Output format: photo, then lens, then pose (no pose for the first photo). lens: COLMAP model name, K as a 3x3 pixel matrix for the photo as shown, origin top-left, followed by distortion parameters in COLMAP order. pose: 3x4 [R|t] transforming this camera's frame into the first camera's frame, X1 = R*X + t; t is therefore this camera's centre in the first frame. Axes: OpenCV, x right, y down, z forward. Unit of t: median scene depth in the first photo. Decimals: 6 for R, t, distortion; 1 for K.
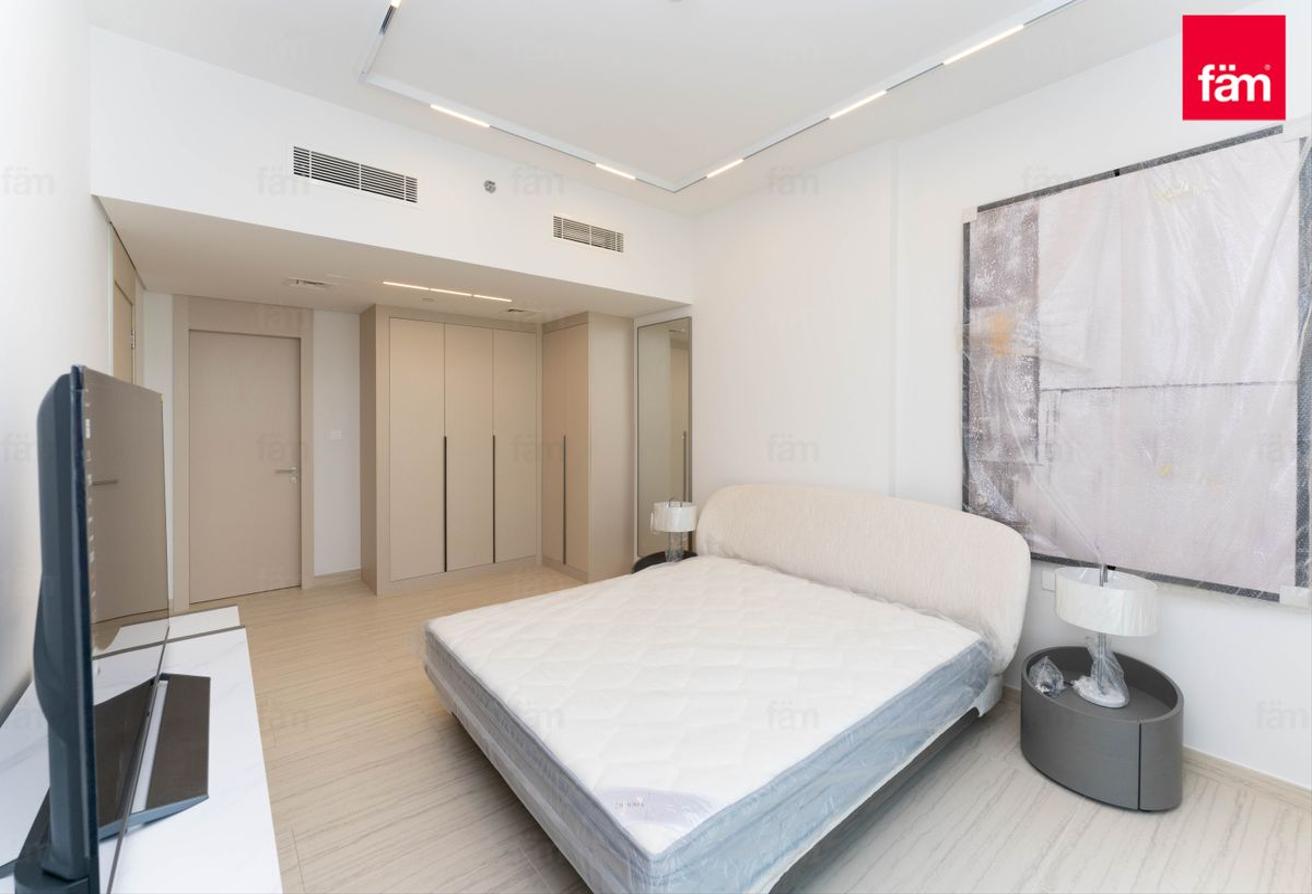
lens RADIAL K [[537.5, 0, 655.0], [0, 537.5, 417.5], [0, 0, 1]] dist [-0.000600, -0.000073]
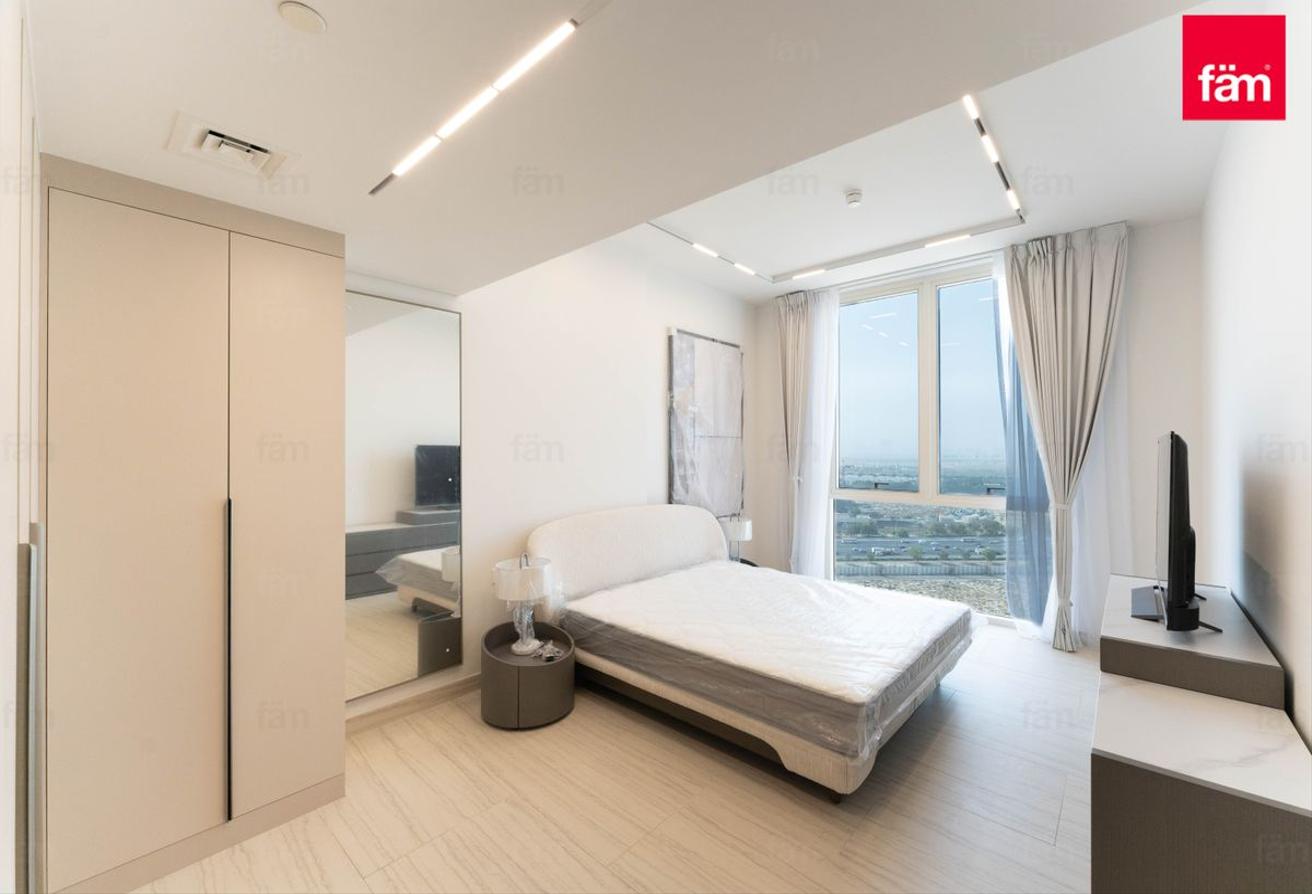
lens RADIAL K [[524.9, 0, 656.0], [0, 524.9, 447.0], [0, 0, 1]] dist [-0.000040, -0.000012]
pose [[-0.148608, 0.005027, 0.988883, -1.130756], [0.003206, 0.999984, -0.004601, -0.002854], [-0.988891, 0.002487, -0.148621, 1.401818]]
